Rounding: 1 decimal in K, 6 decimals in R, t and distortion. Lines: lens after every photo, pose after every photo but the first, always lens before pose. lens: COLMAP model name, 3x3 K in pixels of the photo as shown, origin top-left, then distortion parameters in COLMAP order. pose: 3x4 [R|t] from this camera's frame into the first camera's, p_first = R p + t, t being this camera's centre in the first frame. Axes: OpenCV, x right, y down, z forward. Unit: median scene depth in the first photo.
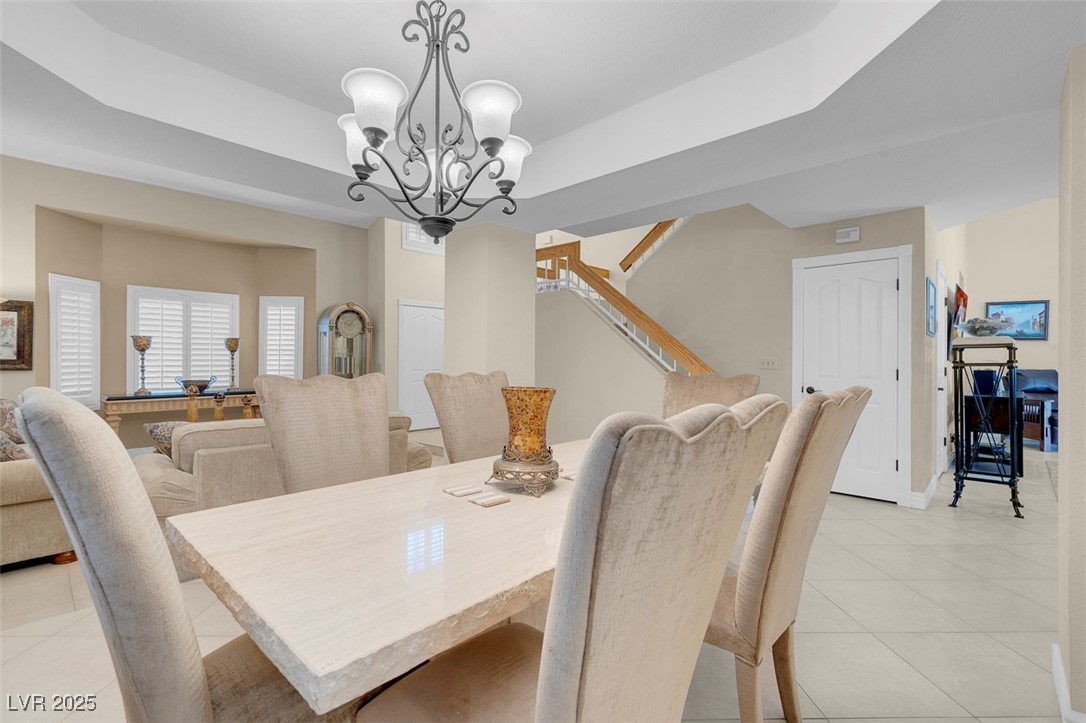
lens RADIAL K [[484.6, 0, 539.3], [0, 484.6, 361.3], [0, 0, 1]] dist [-0.001967, -0.000032]
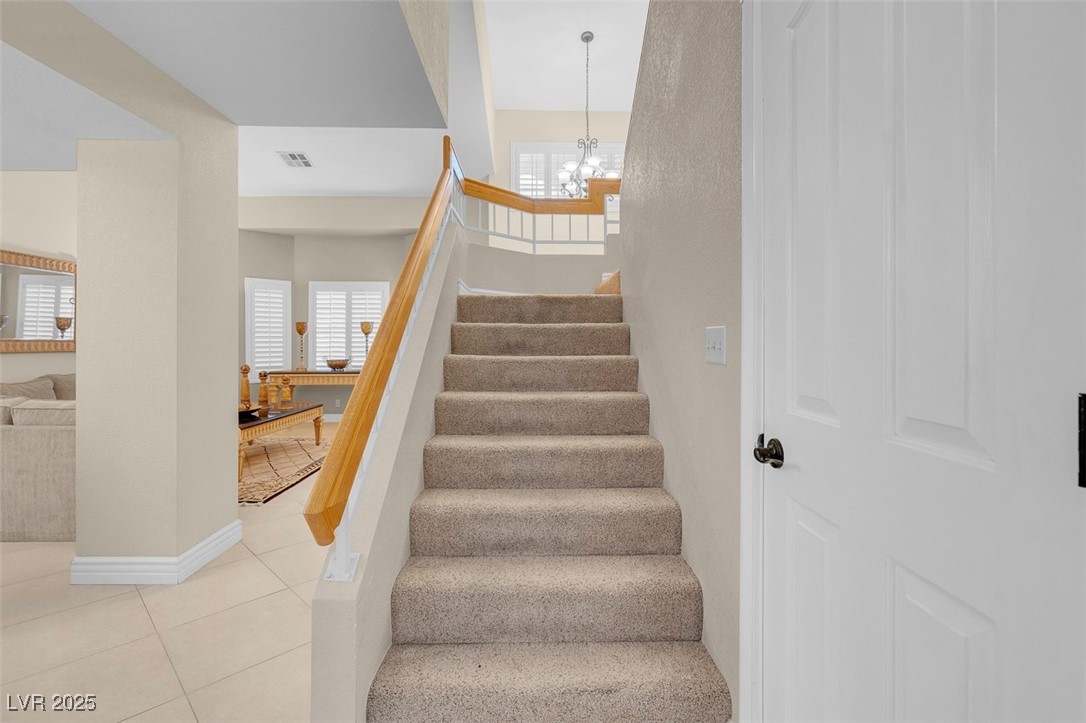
lens RADIAL K [[494.7, 0, 536.9], [0, 494.7, 351.0], [0, 0, 1]] dist [-0.004333, 0.000490]
pose [[0.706707, 0.010337, -0.707431, 0.467522], [0.001243, 0.999874, 0.015852, 0.001017], [0.707505, -0.012082, 0.706605, 0.524352]]
